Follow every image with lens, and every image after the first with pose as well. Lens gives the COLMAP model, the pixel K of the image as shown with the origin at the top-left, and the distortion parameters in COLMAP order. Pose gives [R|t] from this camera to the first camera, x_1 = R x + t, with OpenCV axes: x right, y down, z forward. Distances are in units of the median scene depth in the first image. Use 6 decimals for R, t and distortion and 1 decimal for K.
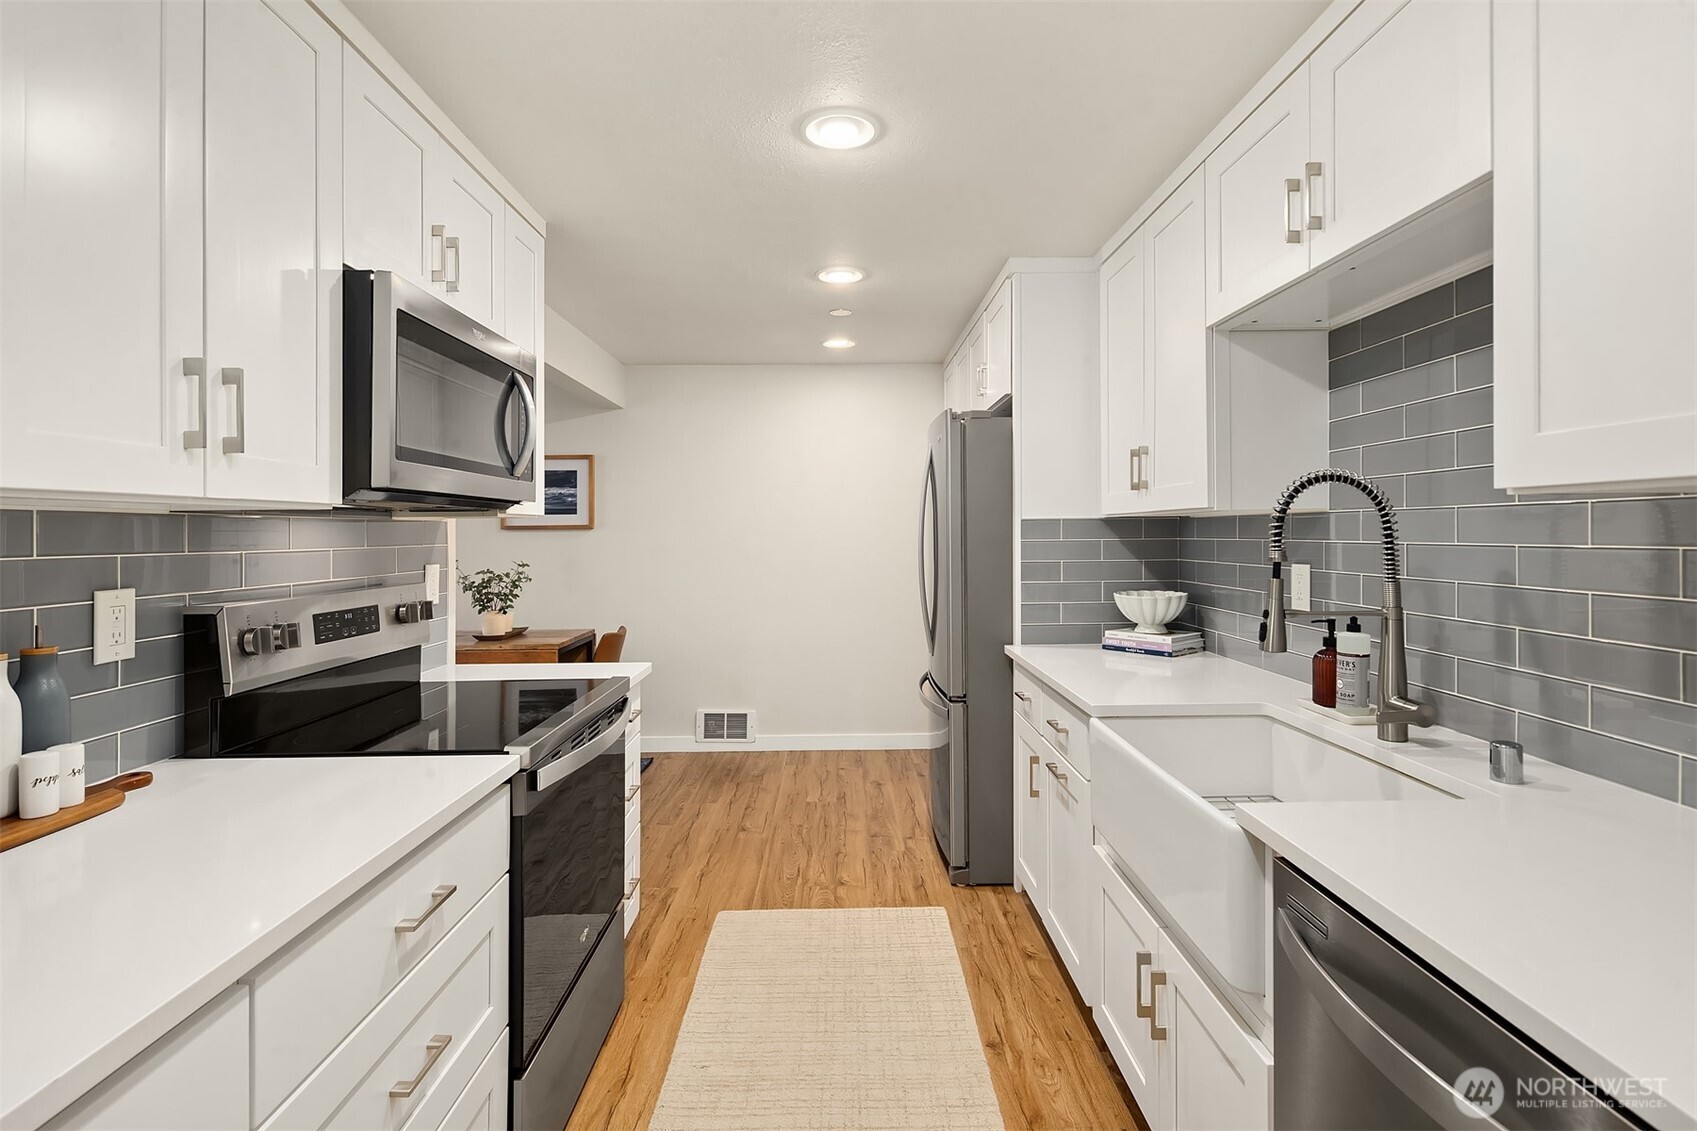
lens RADIAL K [[824.5, 0, 854.9], [0, 824.5, 519.3], [0, 0, 1]] dist [-0.001814, -0.002098]
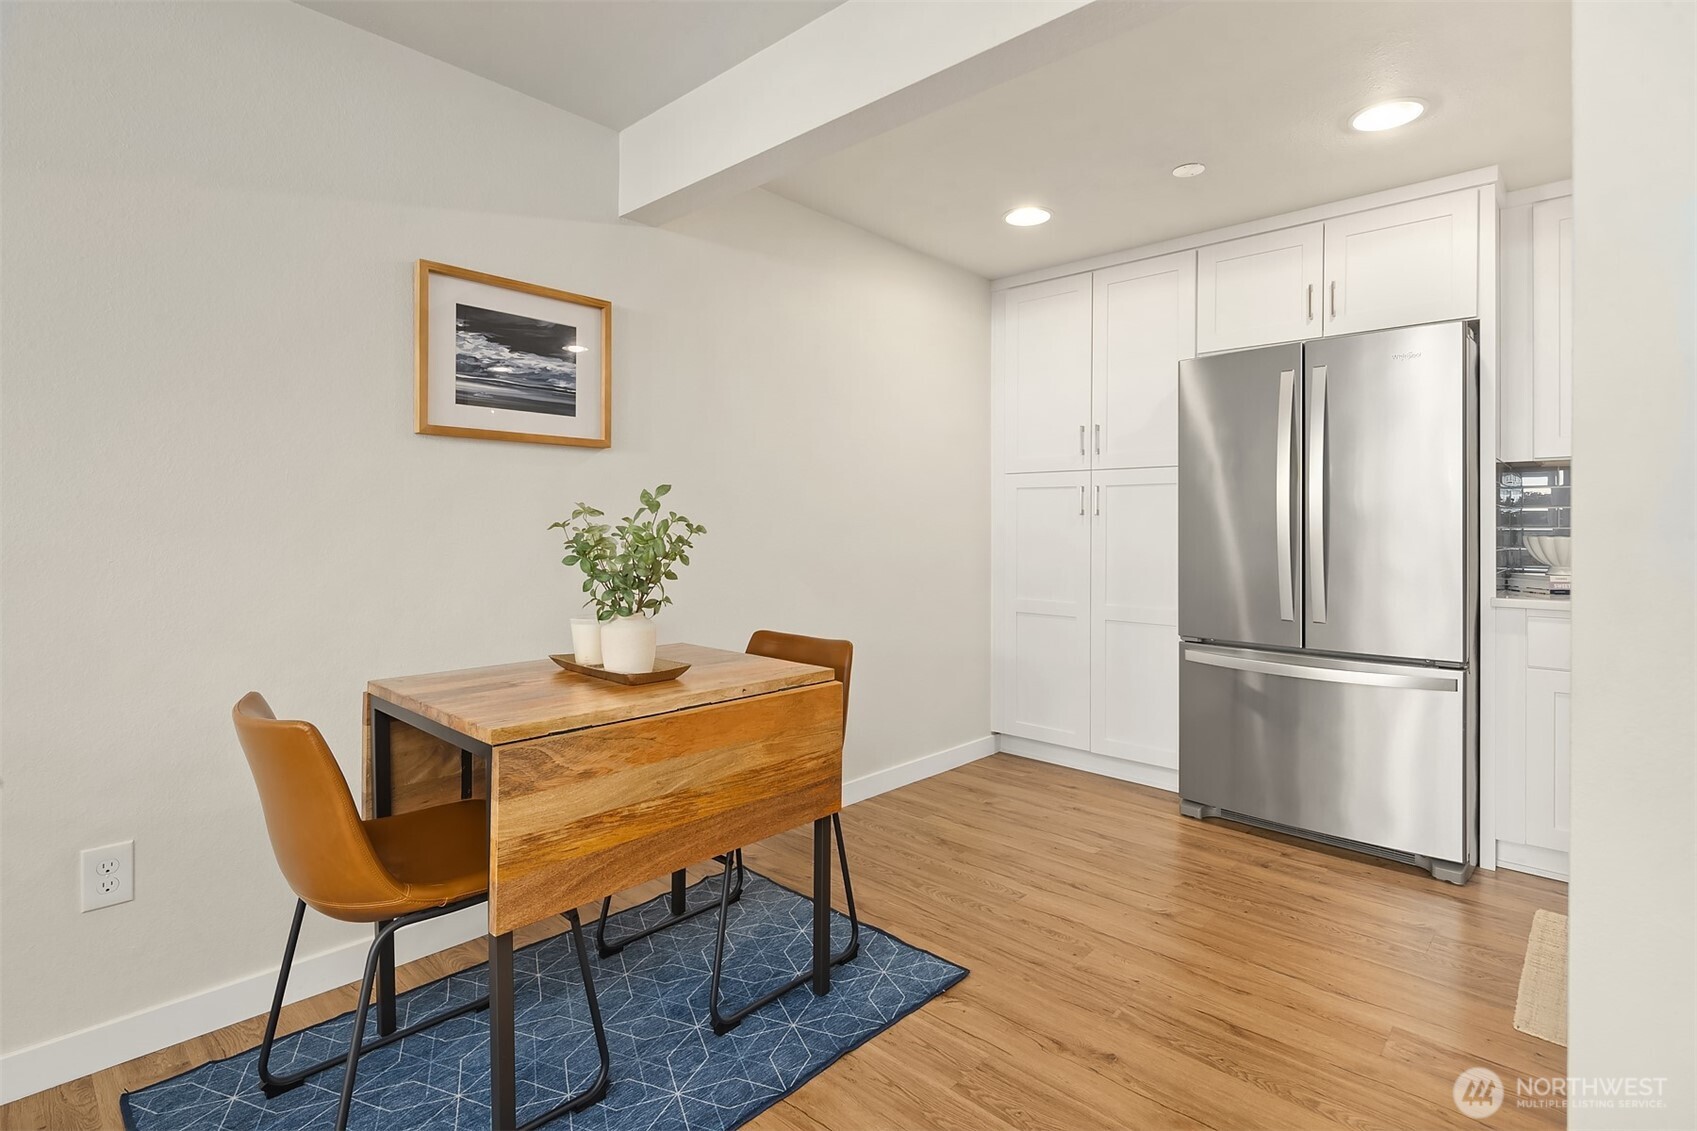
lens RADIAL K [[825.2, 0, 847.9], [0, 825.2, 535.5], [0, 0, 1]] dist [0.003443, -0.004023]
pose [[0.699168, 0.002281, 0.714954, -1.158688], [-0.018109, 0.999731, 0.014520, 0.109827], [-0.714728, -0.023099, 0.699021, 1.094378]]
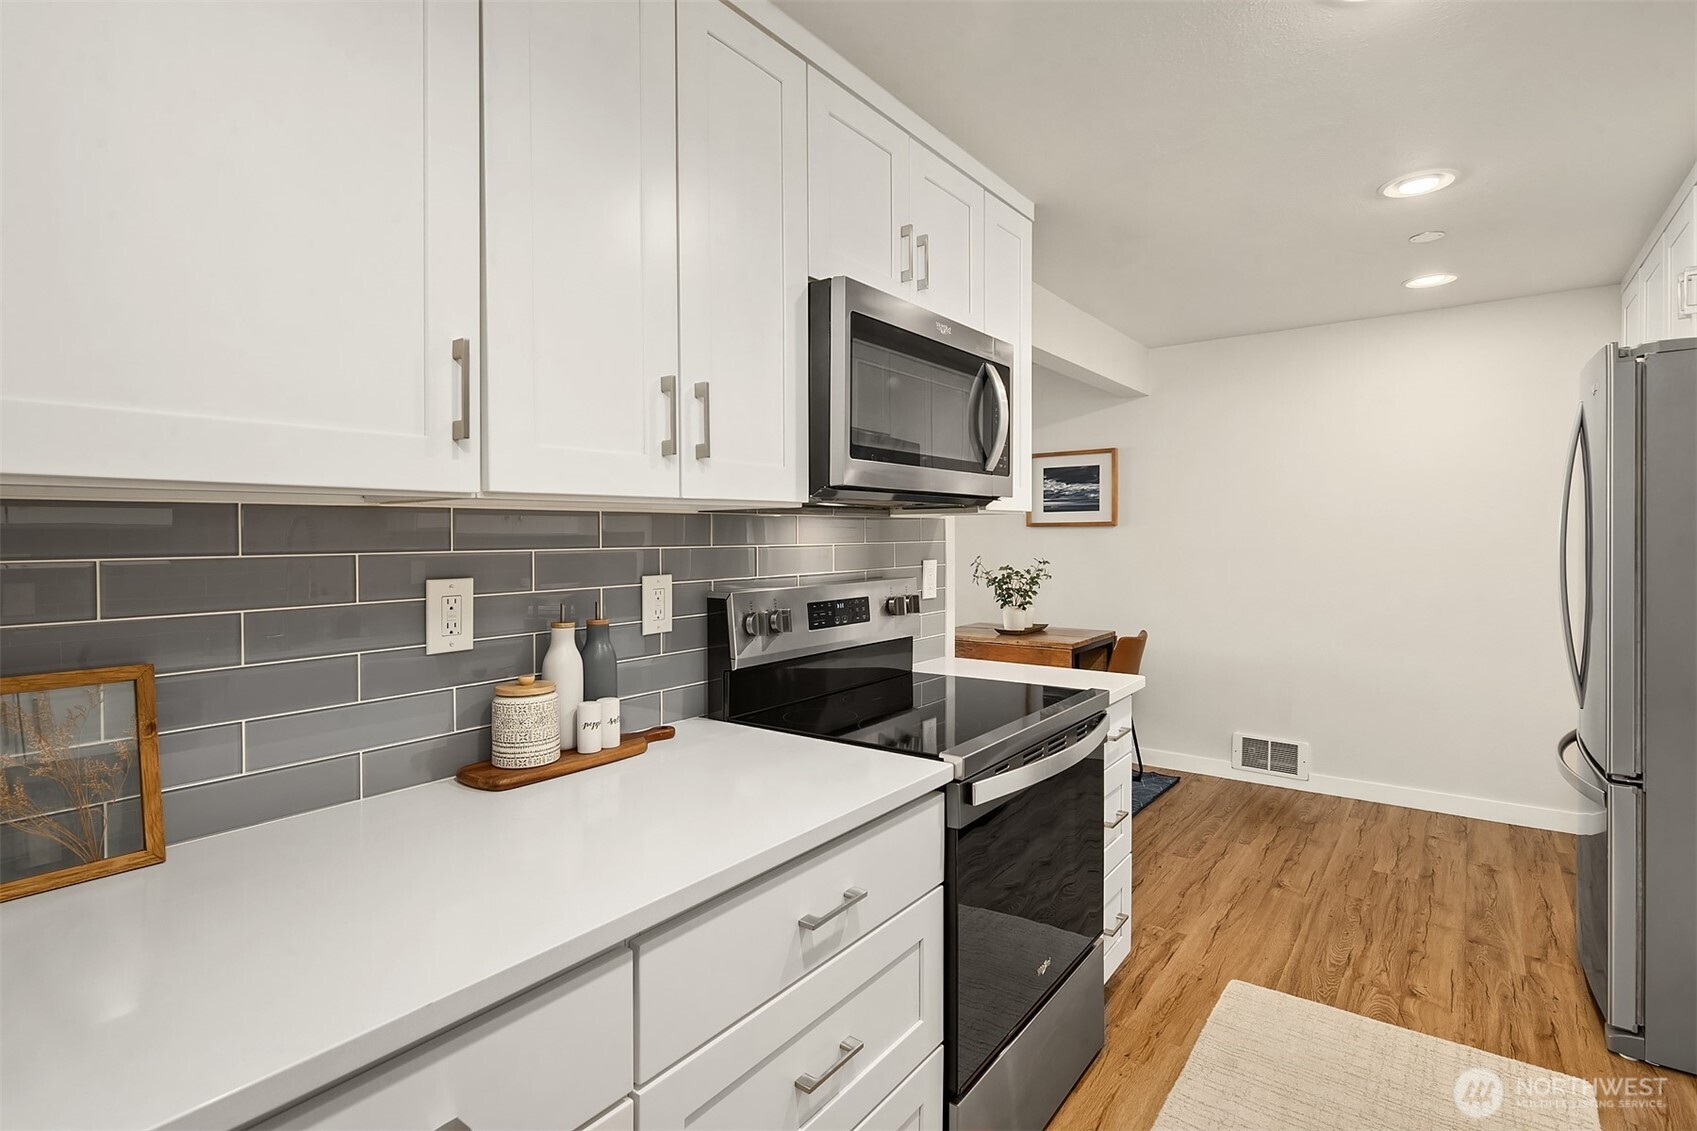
lens RADIAL K [[825.2, 0, 847.9], [0, 825.2, 535.5], [0, 0, 1]] dist [0.003443, -0.004023]
pose [[0.787356, 0.004118, -0.616484, 0.052118], [0.009811, 0.999767, 0.019208, 0.003007], [0.616420, -0.021172, 0.787133, 0.121096]]
